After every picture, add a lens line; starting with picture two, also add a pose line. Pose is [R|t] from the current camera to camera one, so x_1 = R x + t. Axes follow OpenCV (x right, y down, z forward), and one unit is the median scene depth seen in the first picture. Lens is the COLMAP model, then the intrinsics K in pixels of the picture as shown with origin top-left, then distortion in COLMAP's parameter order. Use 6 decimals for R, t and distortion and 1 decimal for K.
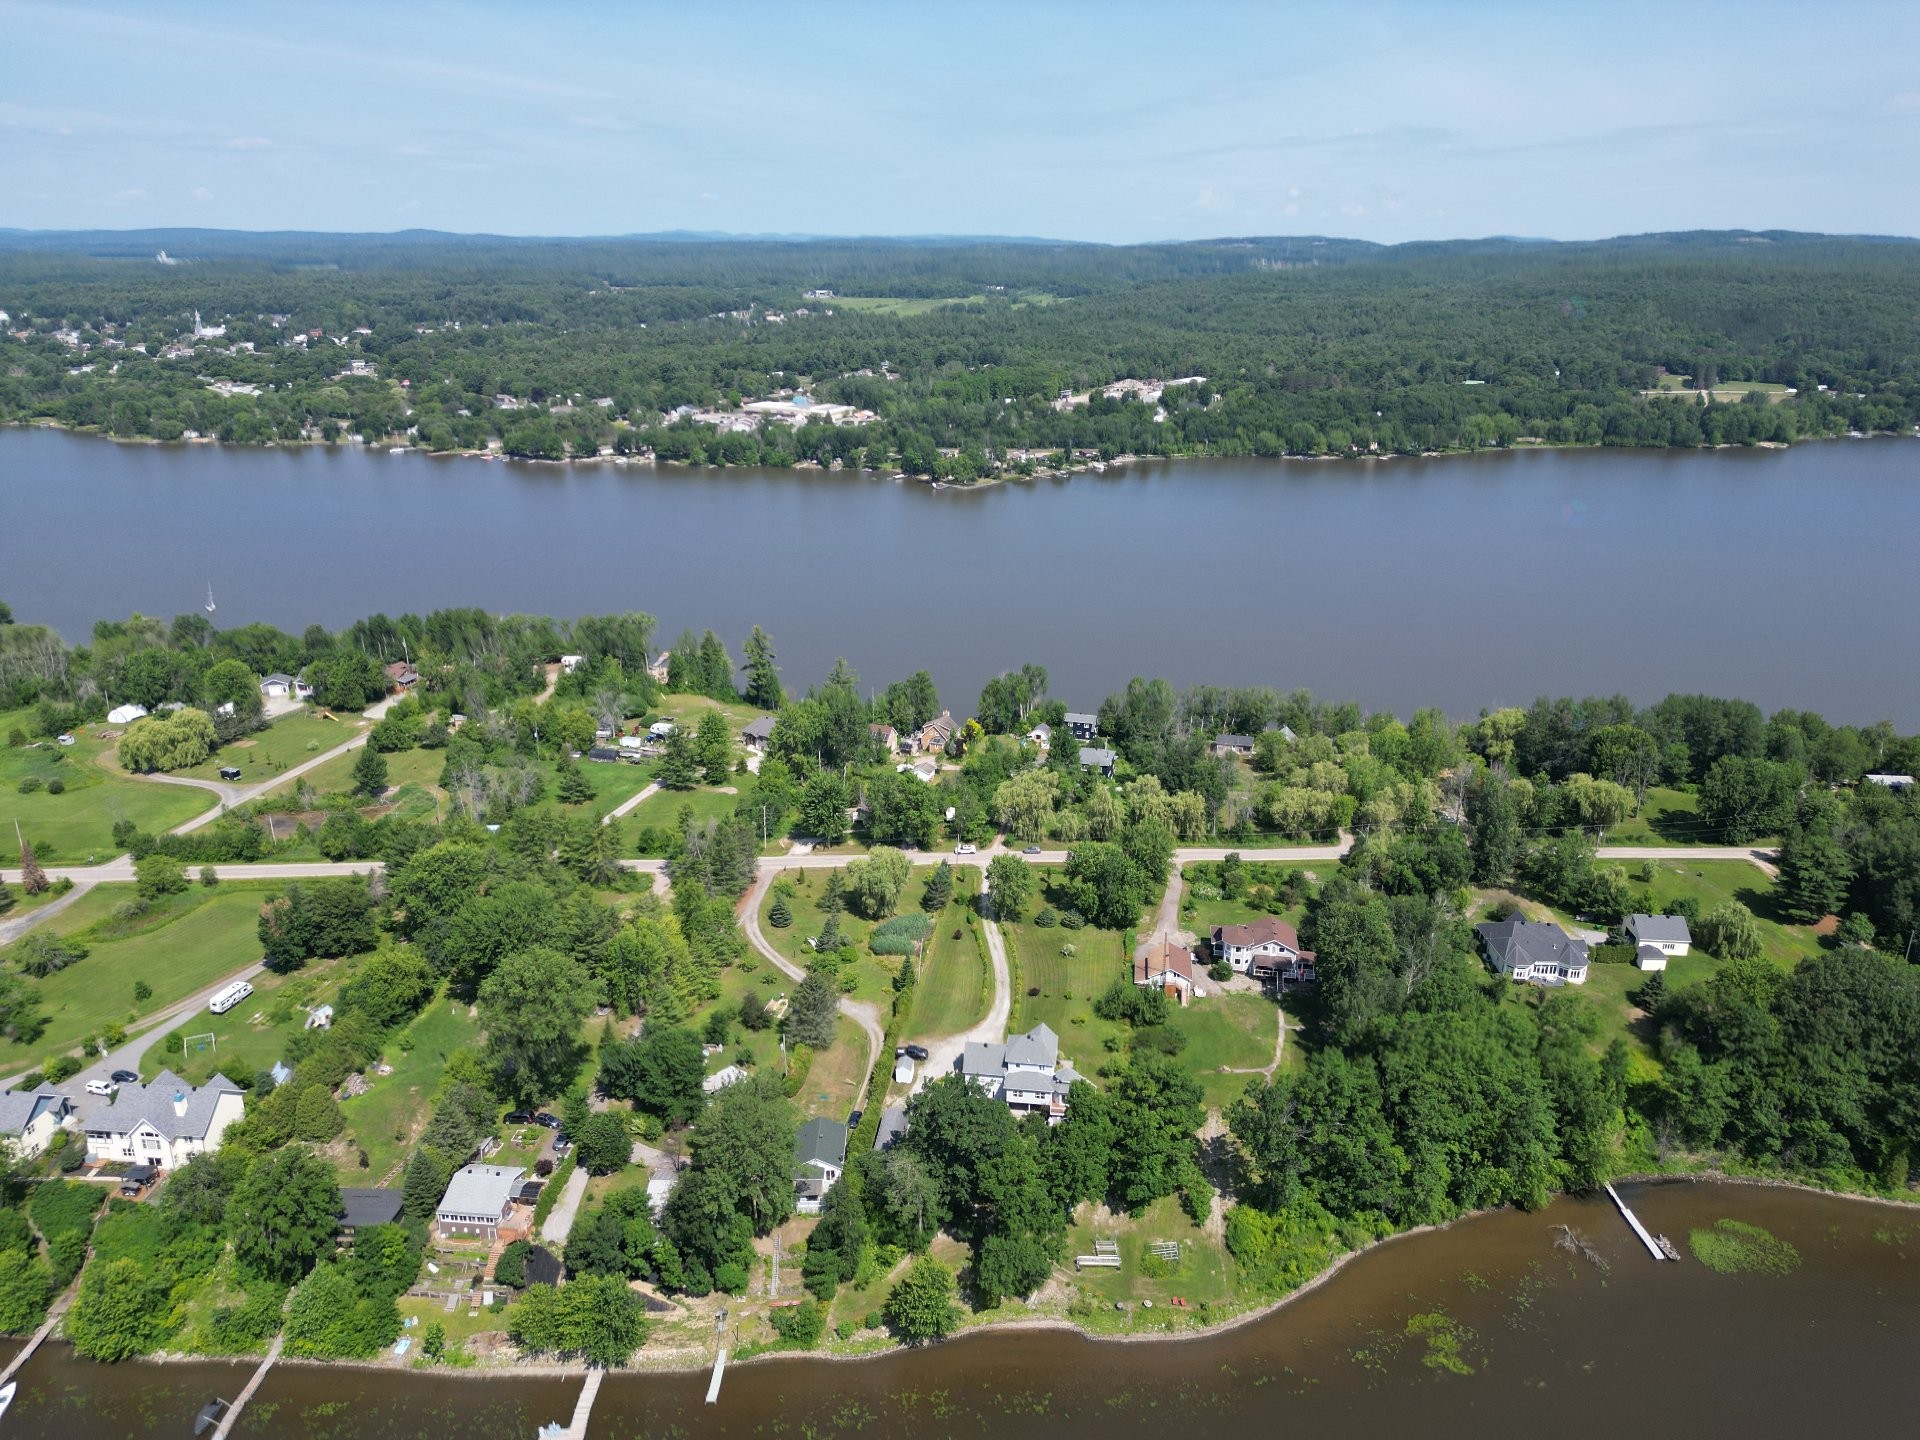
lens RADIAL K [[1352.6, 0, 955.1], [0, 1352.6, 725.1], [0, 0, 1]] dist [0.065896, -0.059501]
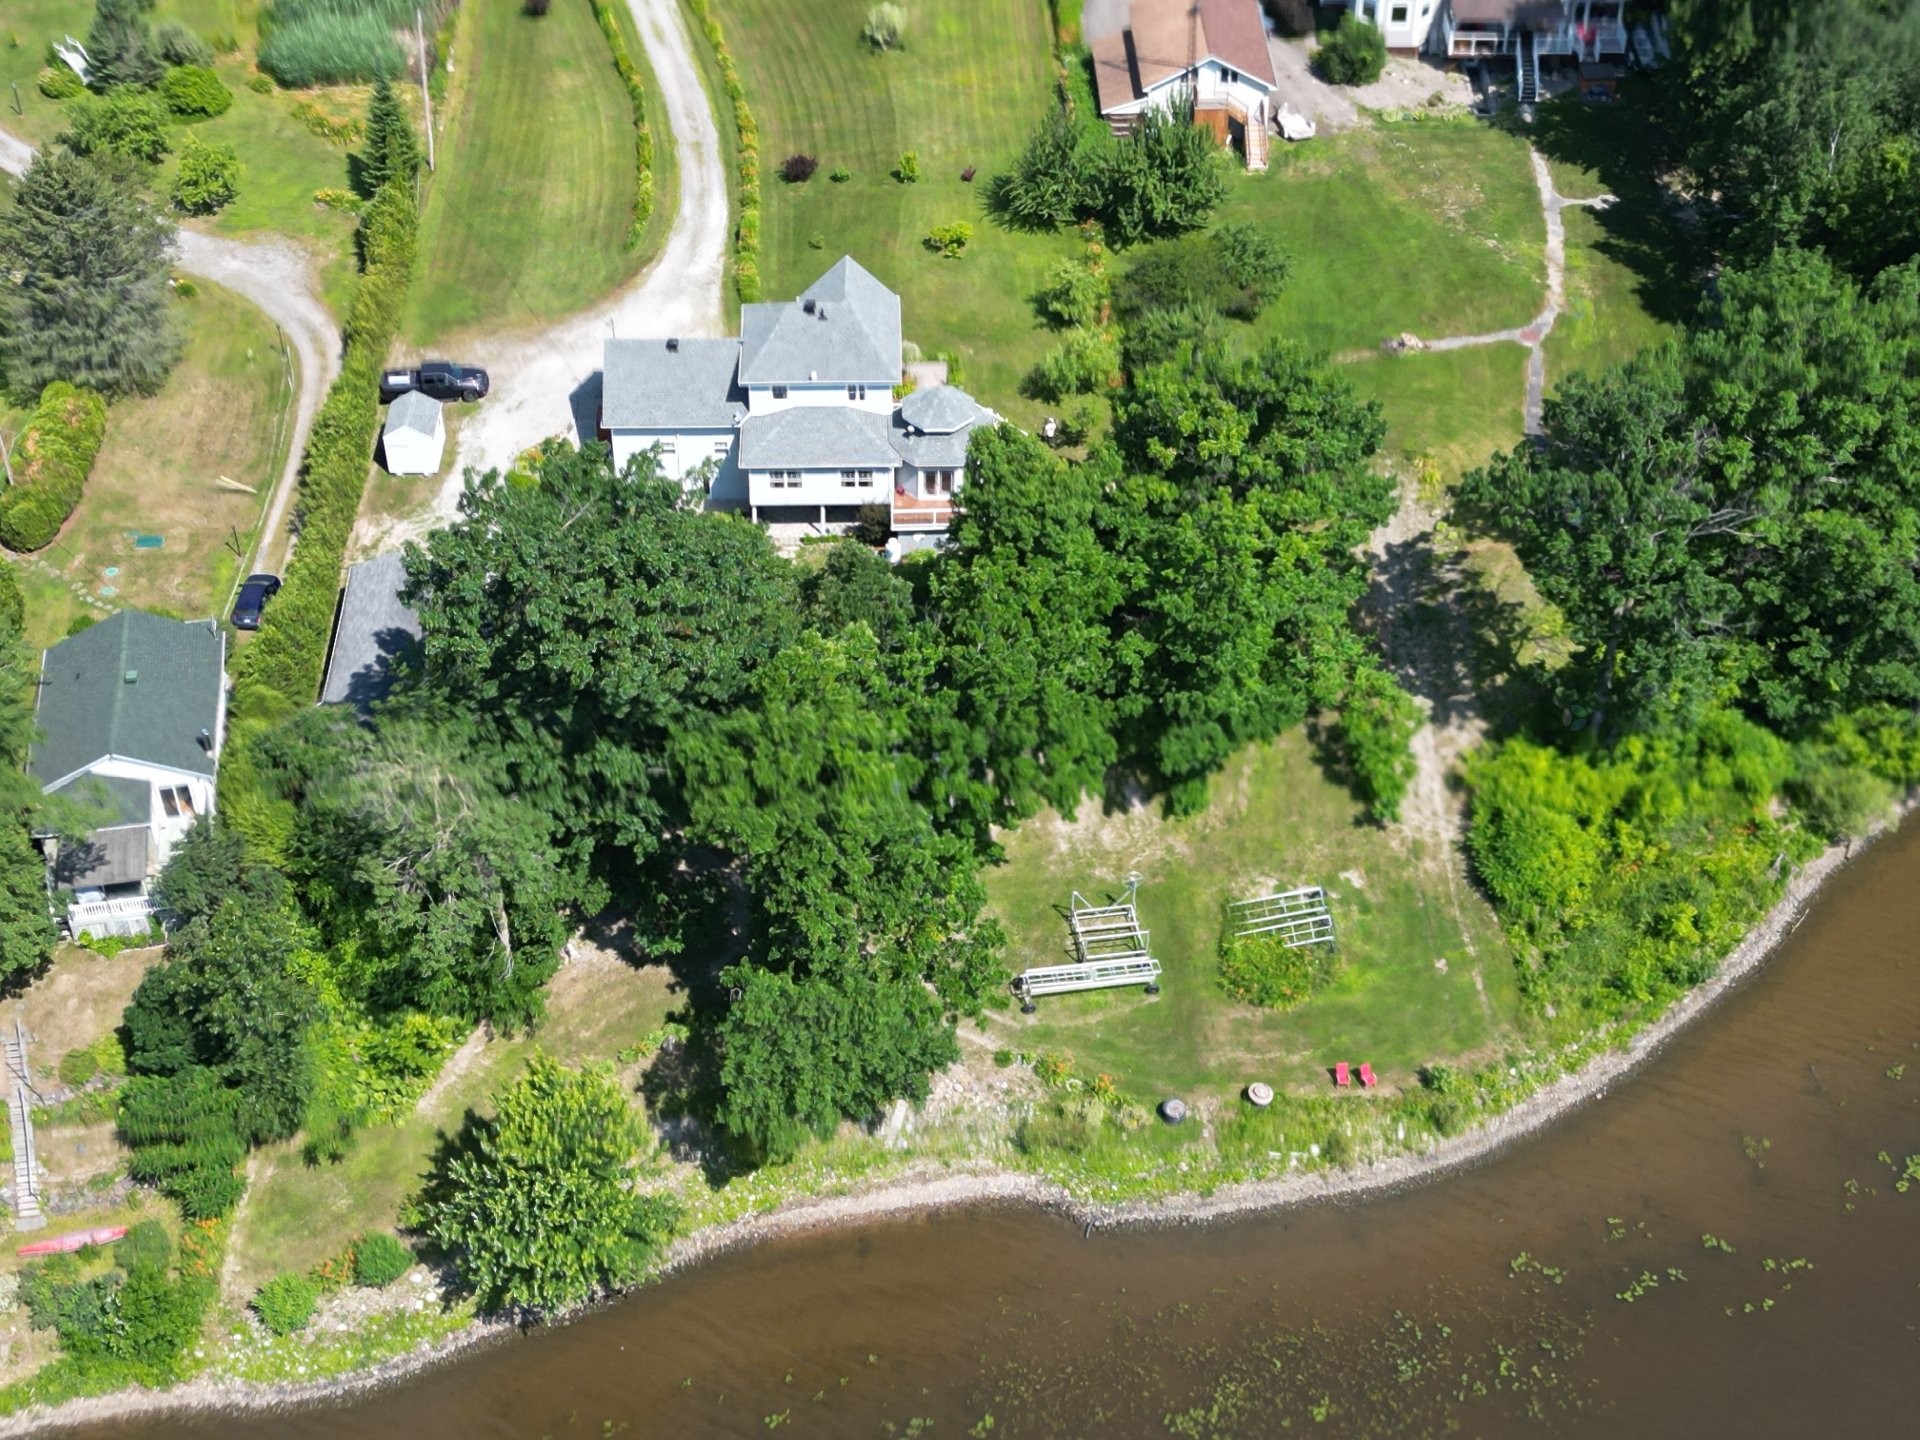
lens RADIAL K [[2682.0, 0, 966.8], [0, 2682.0, 789.1], [0, 0, 1]] dist [0.156259, -0.026948]
pose [[0.987149, -0.106998, 0.118693, 0.006545], [0.052810, 0.919451, 0.389642, 0.096357], [-0.150824, -0.378367, 0.913286, 0.399559]]
